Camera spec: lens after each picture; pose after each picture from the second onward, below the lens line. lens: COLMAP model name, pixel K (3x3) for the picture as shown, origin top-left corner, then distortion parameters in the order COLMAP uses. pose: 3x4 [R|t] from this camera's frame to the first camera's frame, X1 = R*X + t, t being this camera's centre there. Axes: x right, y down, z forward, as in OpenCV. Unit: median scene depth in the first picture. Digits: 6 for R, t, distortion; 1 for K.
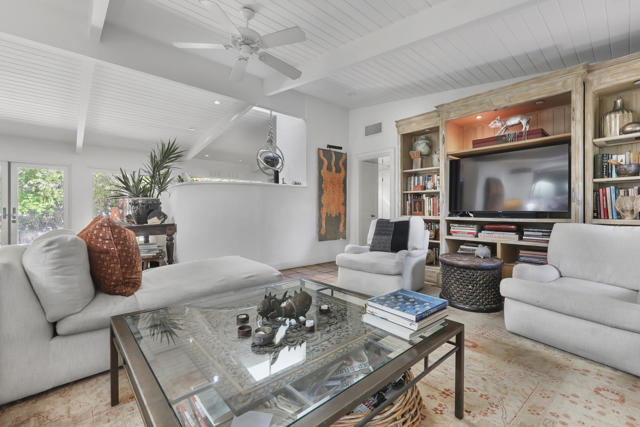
lens RADIAL K [[278.8, 0, 319.9], [0, 278.8, 209.6], [0, 0, 1]] dist [0.003037, -0.001022]
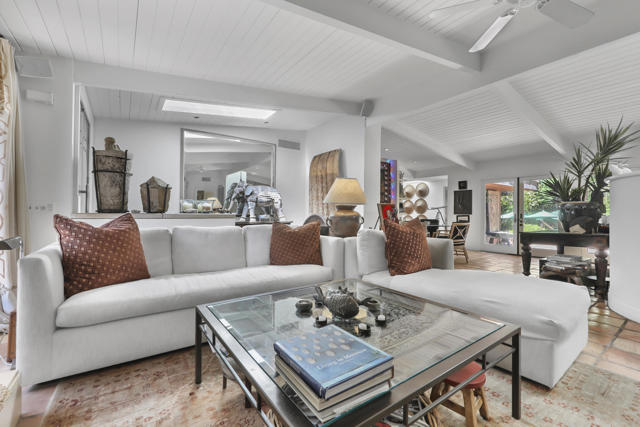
lens RADIAL K [[278.8, 0, 319.5], [0, 278.8, 211.3], [0, 0, 1]] dist [0.003037, -0.001022]
pose [[-0.116368, -0.010016, -0.993156, 0.354855], [-0.009804, 0.999912, -0.008935, 0.000813], [0.993158, 0.008697, -0.116456, 0.381564]]
